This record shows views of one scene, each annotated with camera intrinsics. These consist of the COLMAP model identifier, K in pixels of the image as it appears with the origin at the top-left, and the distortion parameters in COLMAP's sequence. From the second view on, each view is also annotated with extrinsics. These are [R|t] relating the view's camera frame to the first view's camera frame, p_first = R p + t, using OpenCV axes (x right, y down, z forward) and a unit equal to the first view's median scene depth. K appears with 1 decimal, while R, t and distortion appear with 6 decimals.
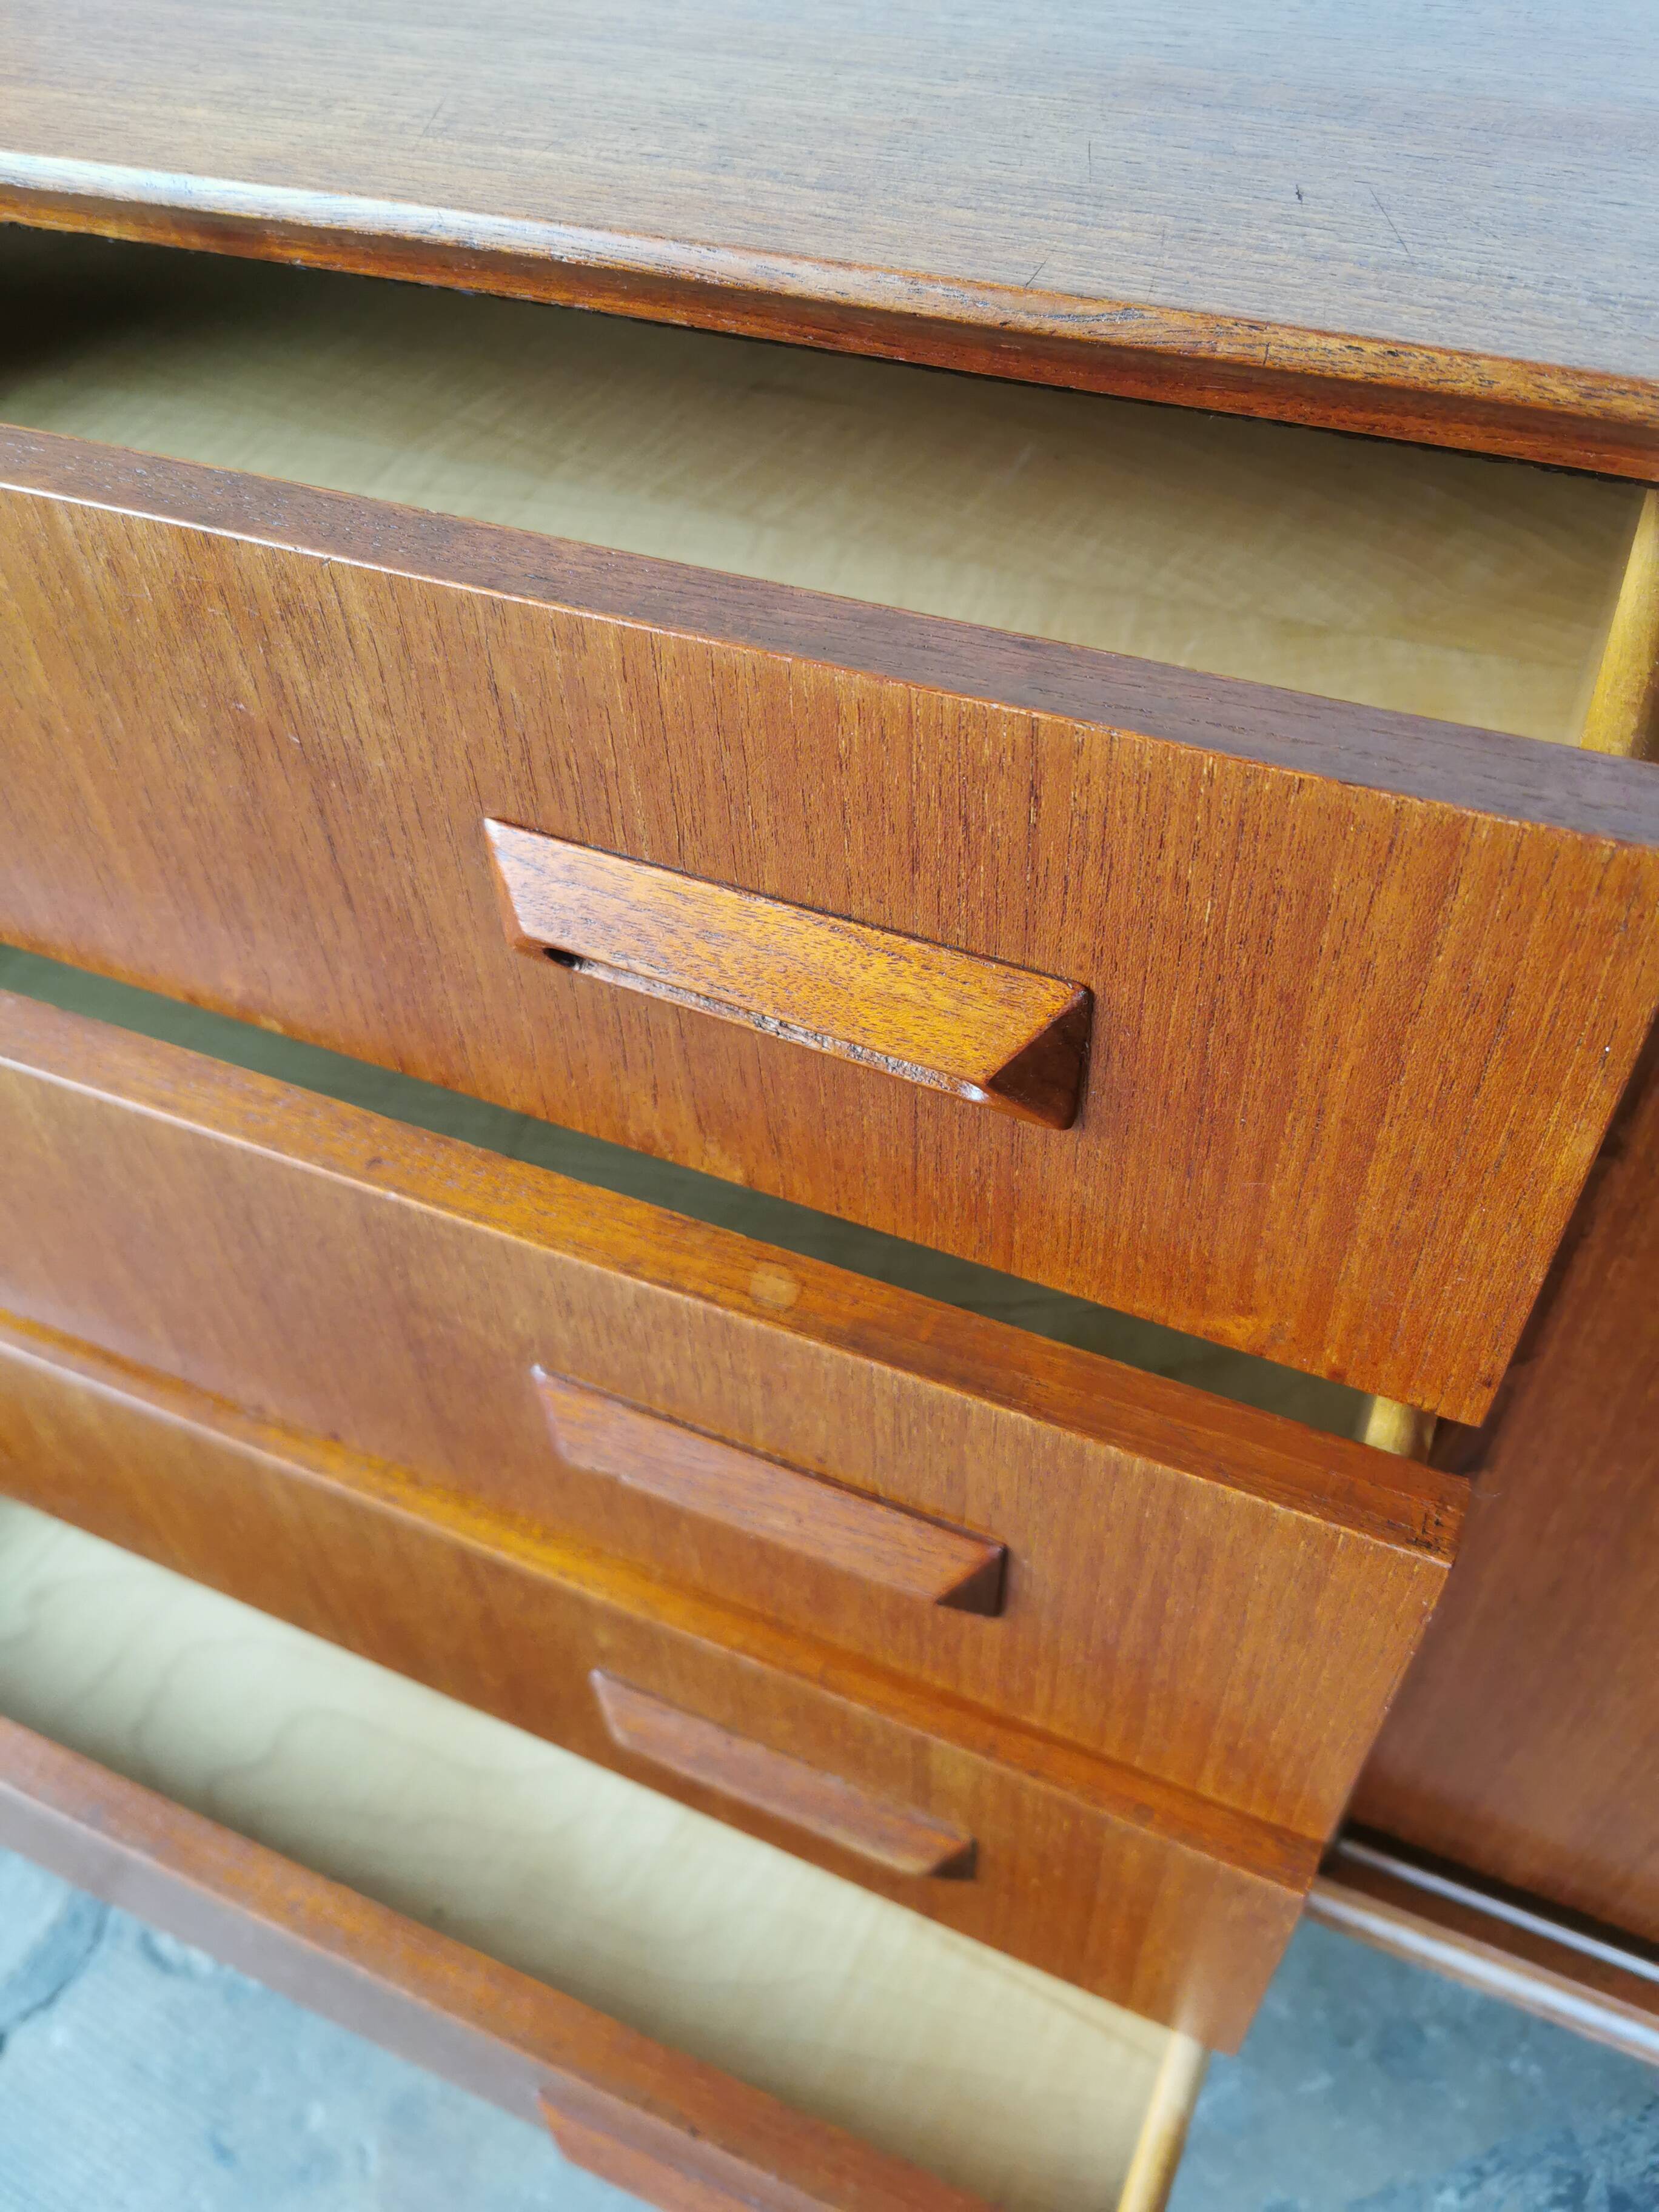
lens RADIAL K [[1723.3, 0, 840.2], [0, 1723.3, 1102.6], [0, 0, 1]] dist [0.052865, -0.083780]
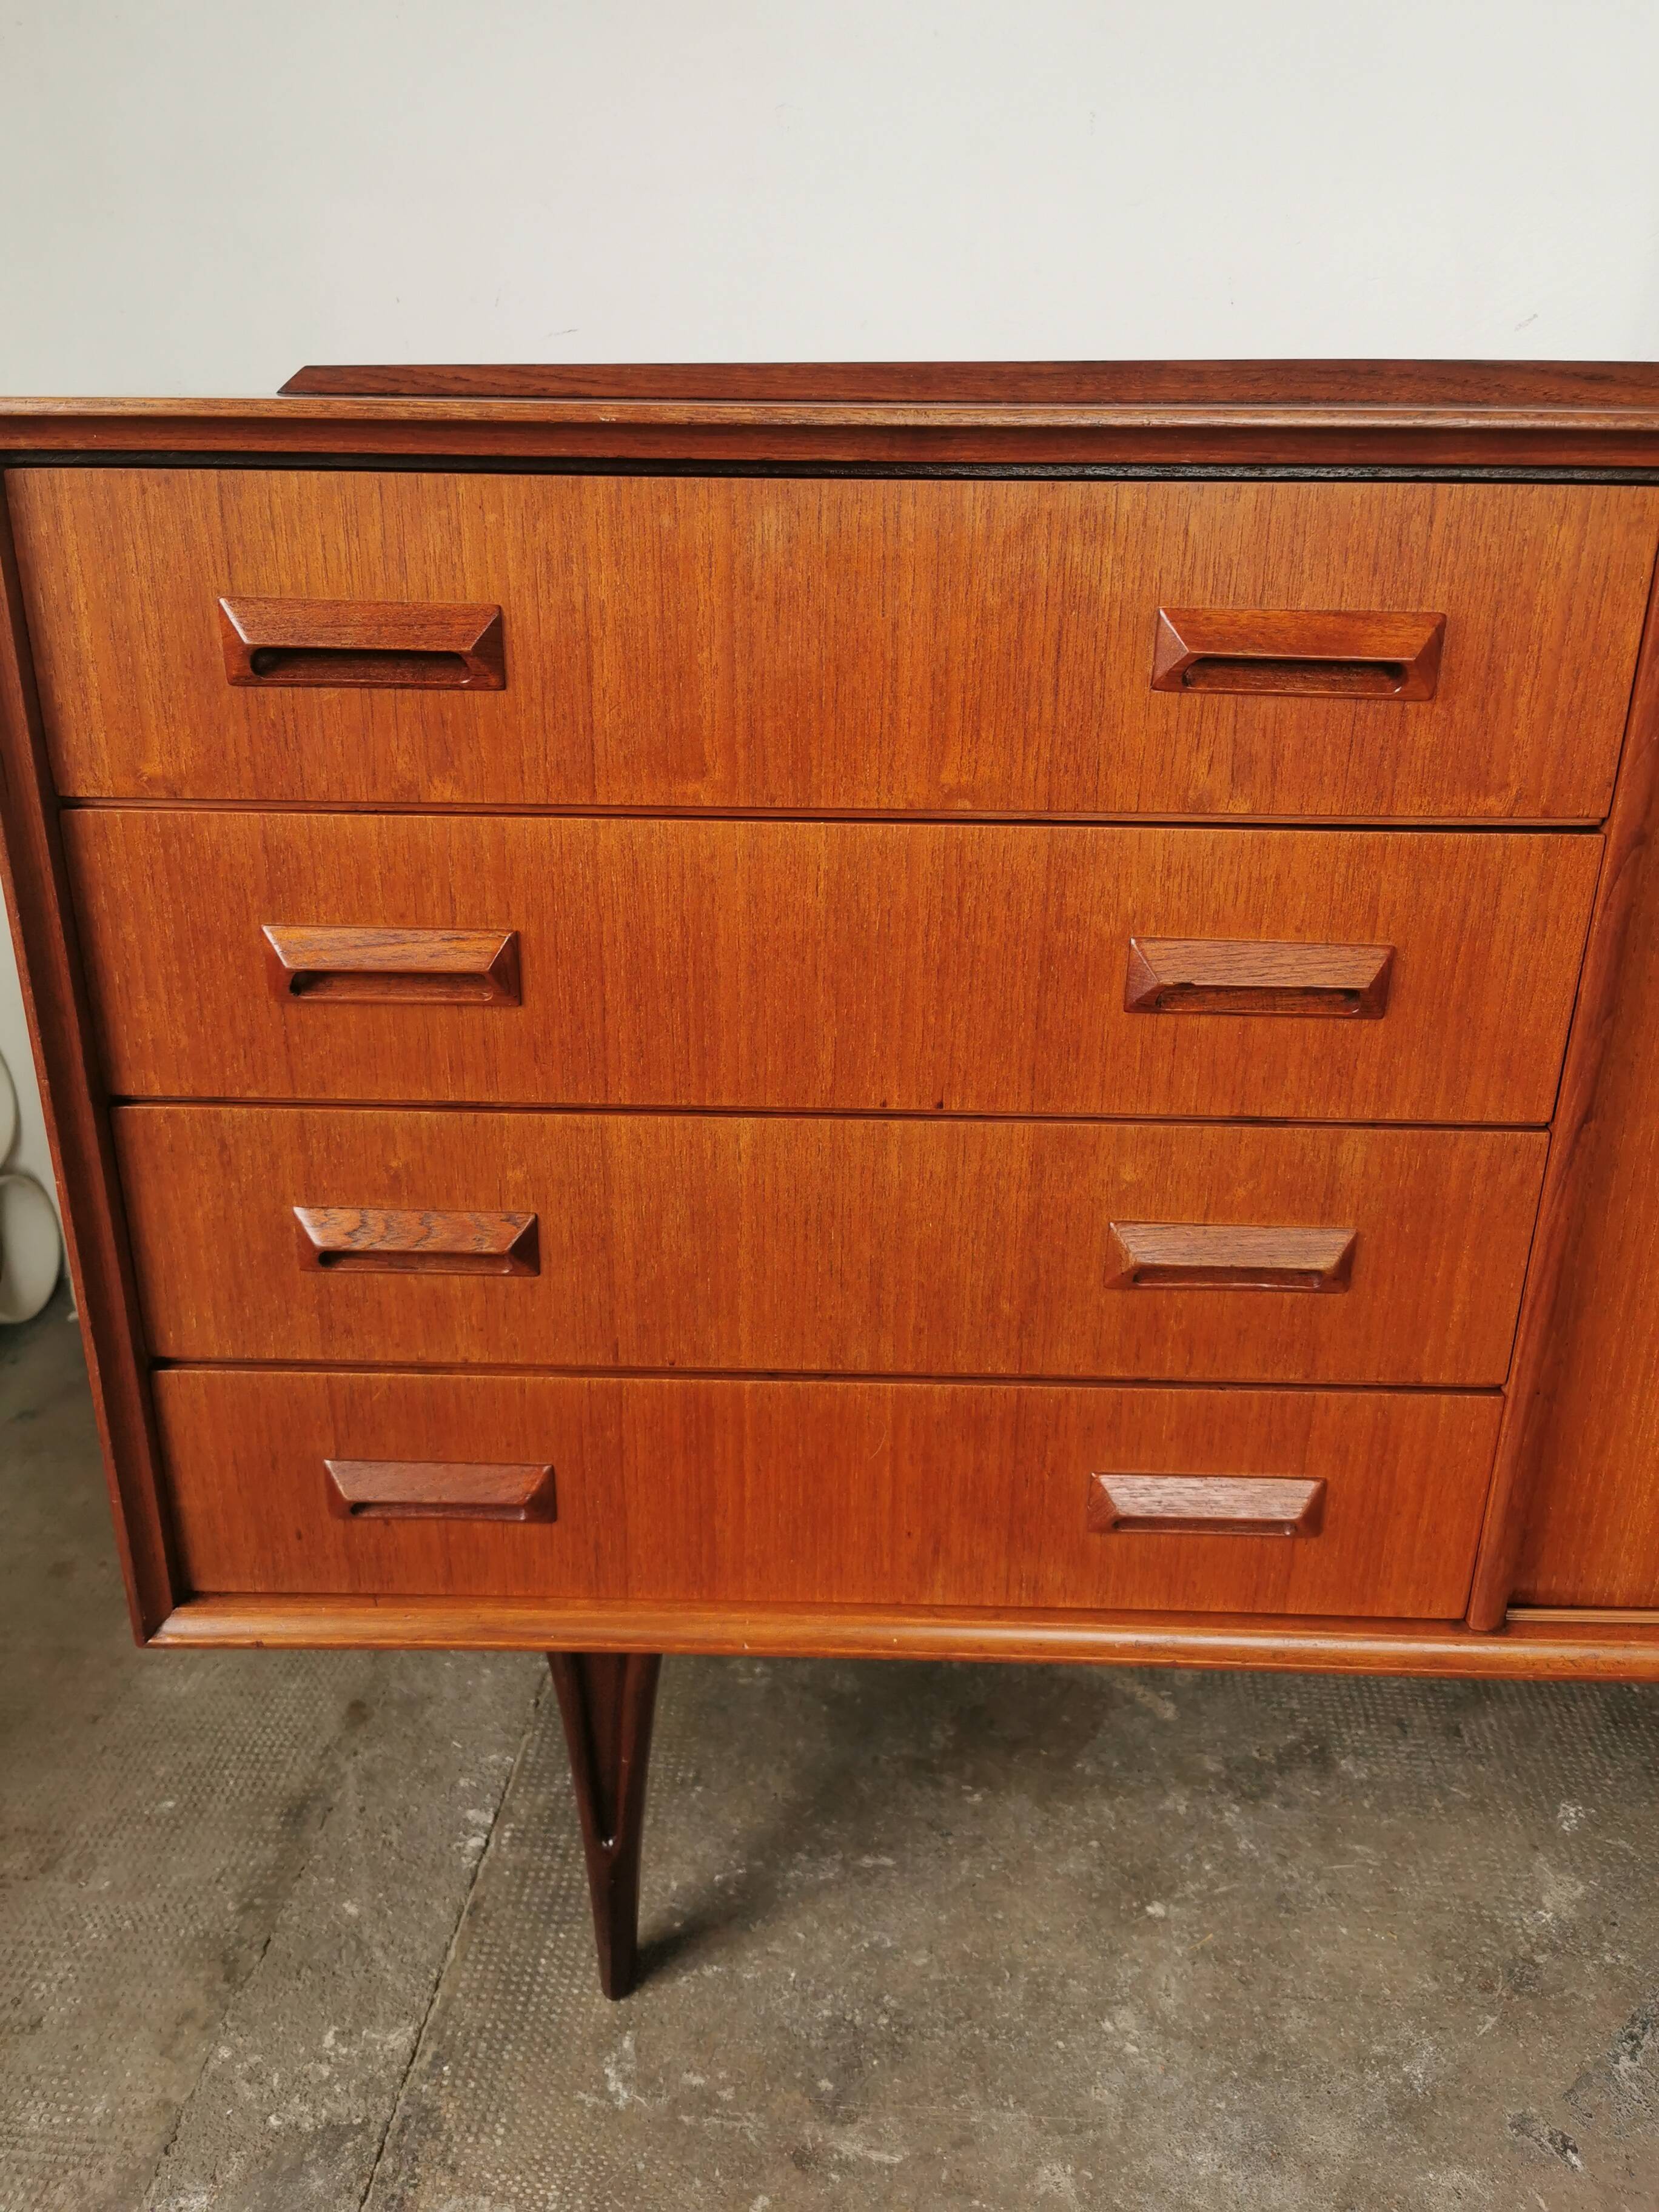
lens RADIAL K [[1723.3, 0, 818.0], [0, 1723.3, 1101.7], [0, 0, 1]] dist [0.052865, -0.083780]
pose [[0.919661, -0.107114, 0.377824, -1.655506], [0.256894, 0.891773, -0.372487, 1.219842], [-0.297034, 0.439623, 0.847645, -0.523280]]
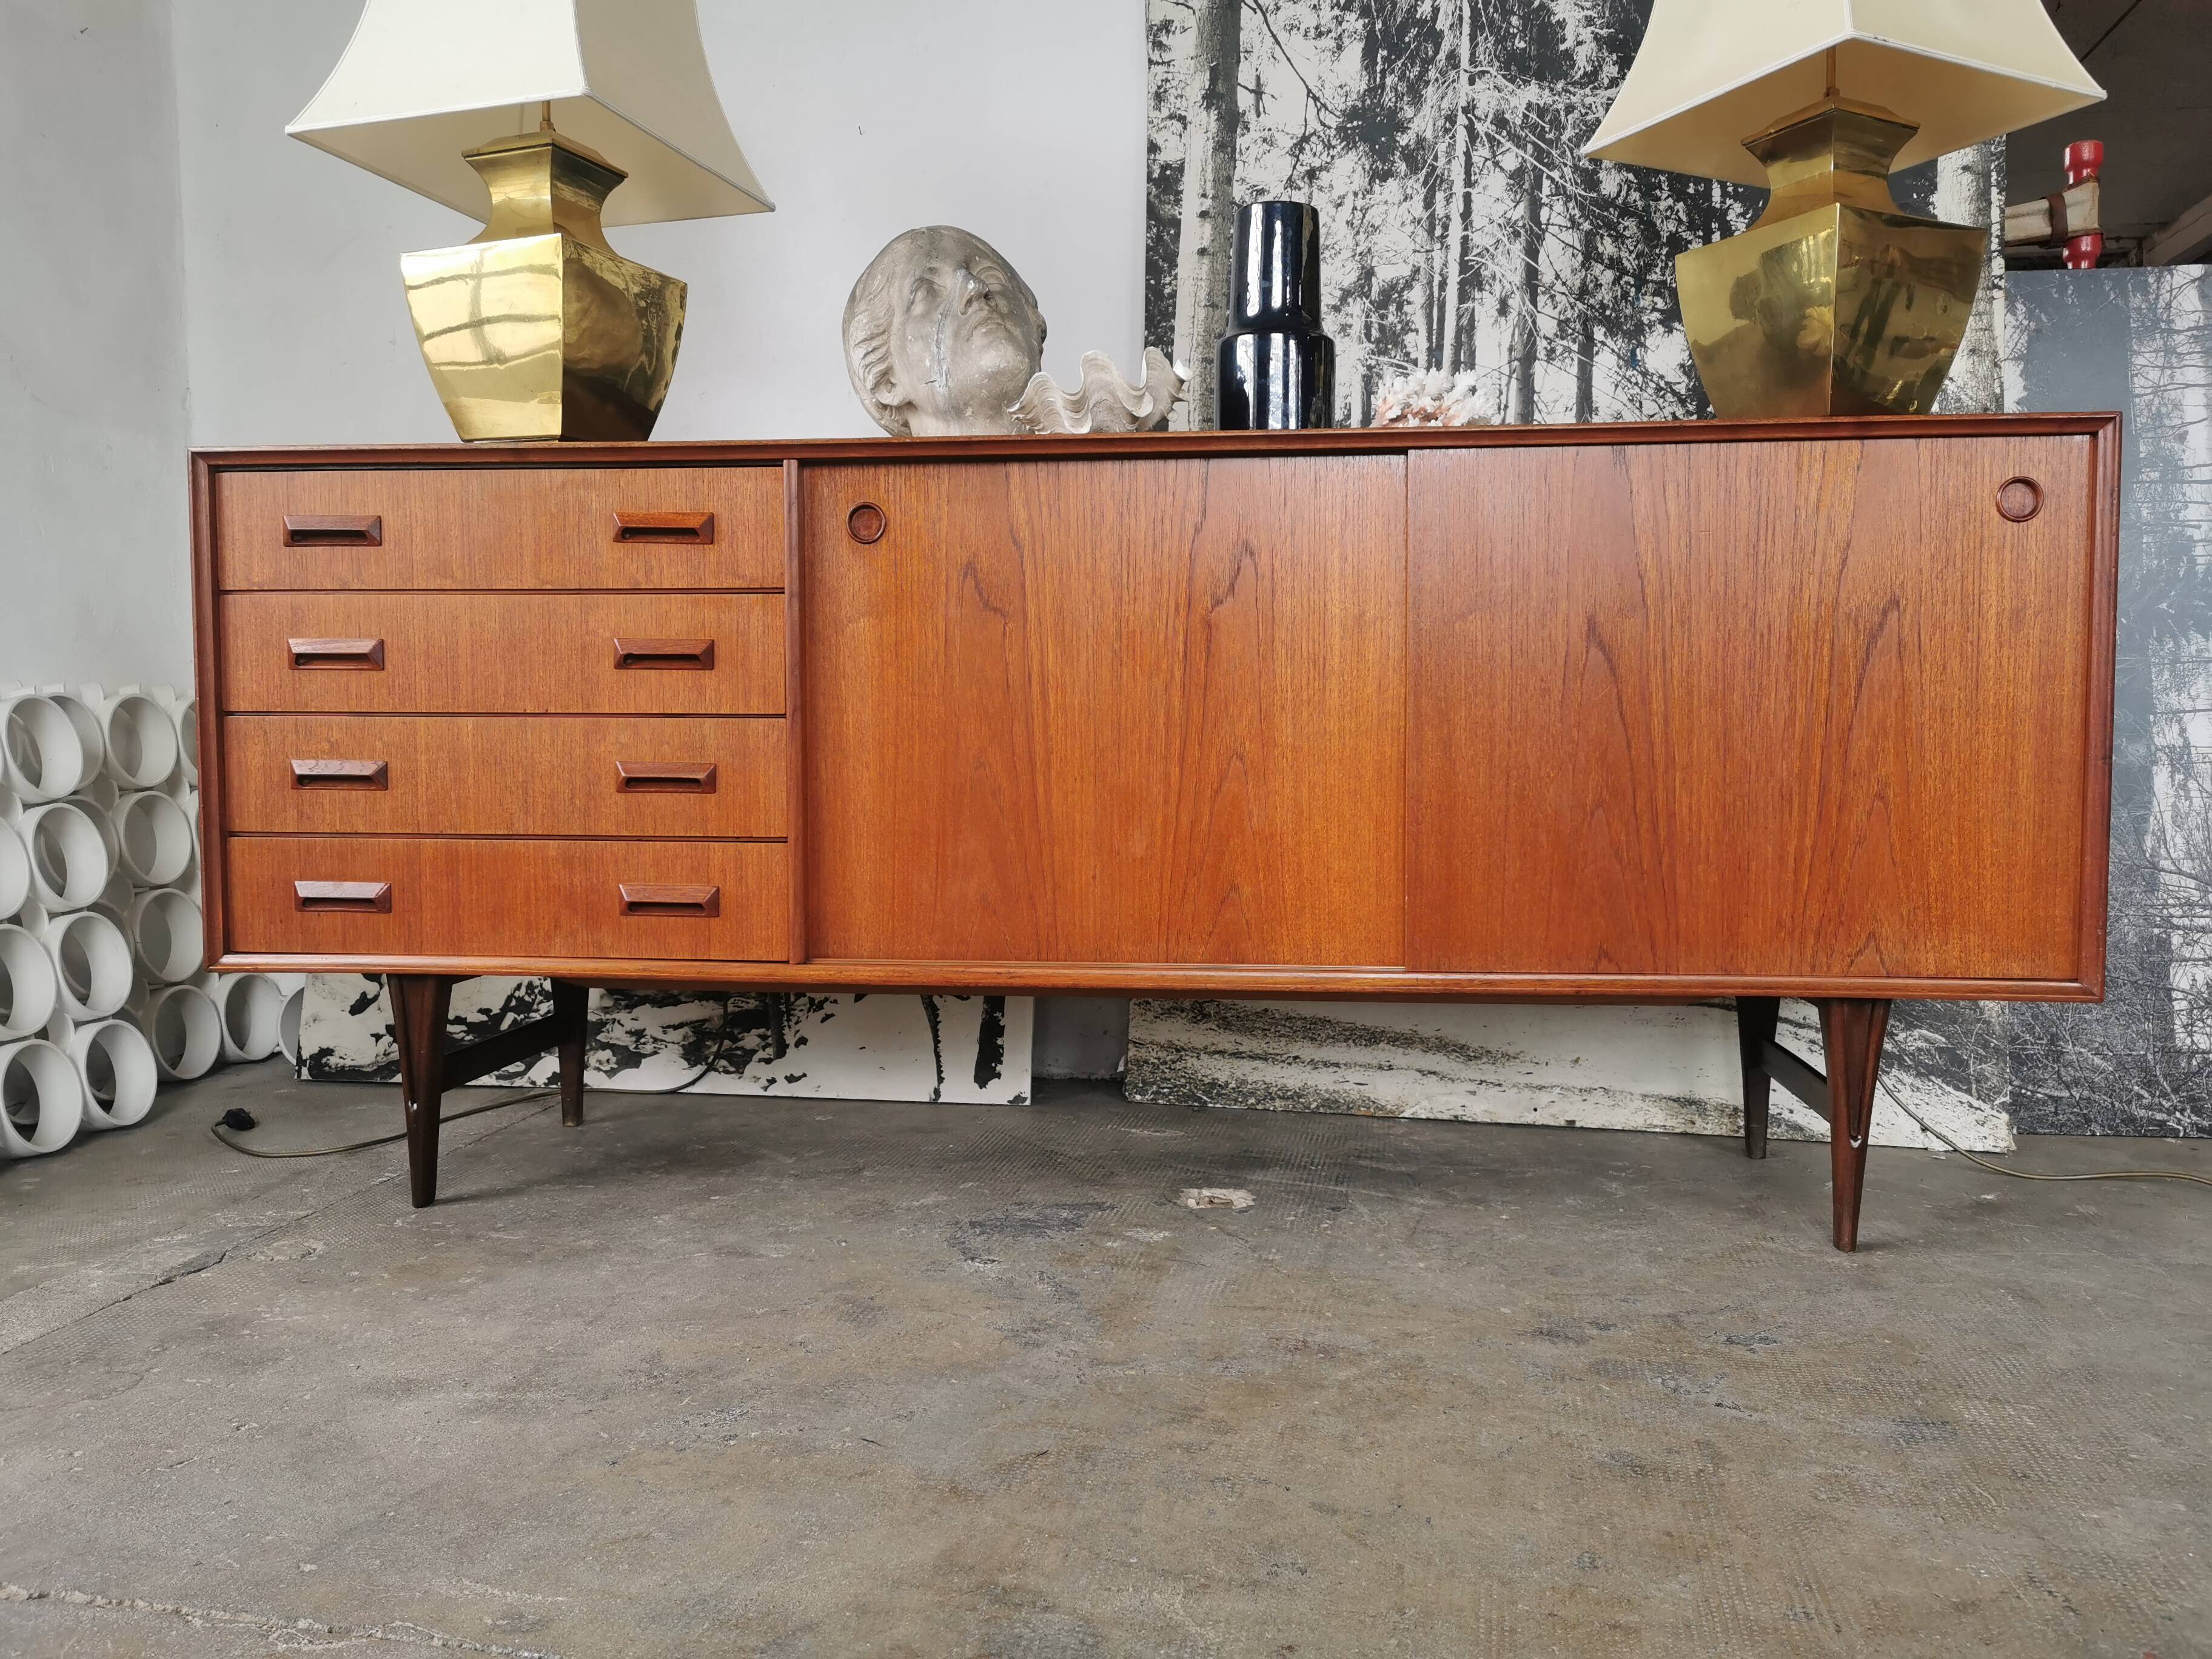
lens RADIAL K [[1723.3, 0, 1111.1], [0, 1723.3, 818.3], [0, 0, 1]] dist [0.052865, -0.083780]
pose [[0.949706, 0.019037, 0.312565, -0.459262], [0.203148, 0.722149, -0.661235, 5.457416], [-0.238306, 0.691476, 0.681961, -3.090685]]
